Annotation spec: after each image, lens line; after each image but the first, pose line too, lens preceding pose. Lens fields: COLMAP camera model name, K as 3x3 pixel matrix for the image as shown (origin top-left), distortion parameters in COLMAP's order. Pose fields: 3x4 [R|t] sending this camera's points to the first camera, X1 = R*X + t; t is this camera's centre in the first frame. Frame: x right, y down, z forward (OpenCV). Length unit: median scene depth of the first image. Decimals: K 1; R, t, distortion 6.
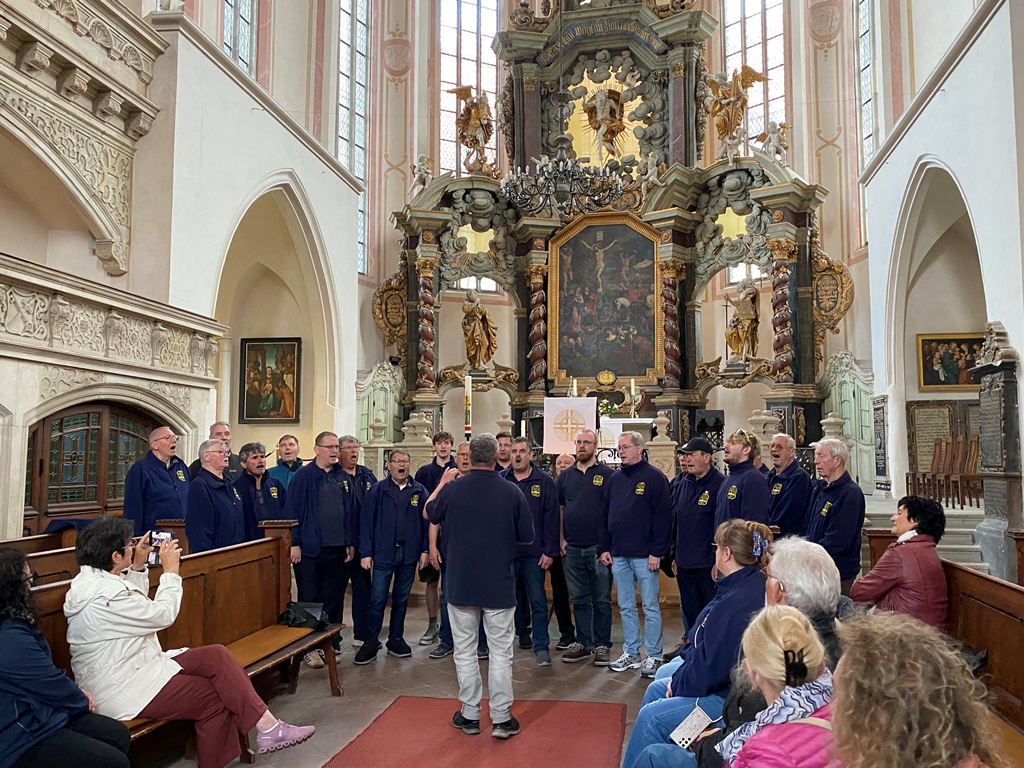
lens RADIAL K [[826.9, 0, 516.8], [0, 826.9, 386.4], [0, 0, 1]] dist [0.133365, -0.285856]
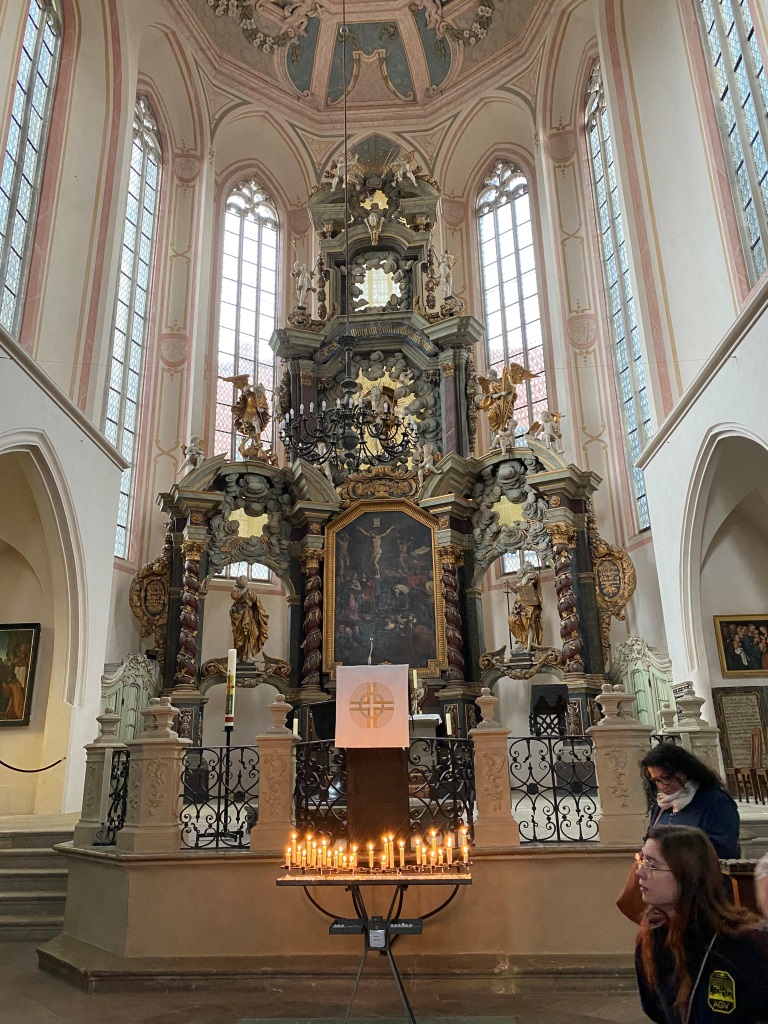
lens RADIAL K [[765.6, 0, 383.4], [0, 765.6, 505.1], [0, 0, 1]] dist [0.143698, -0.327667]
pose [[0.992070, 0.018508, 0.124319, -0.005818], [0.011659, 0.971283, -0.237643, 0.015596], [-0.125147, 0.237208, 0.963364, 0.125117]]
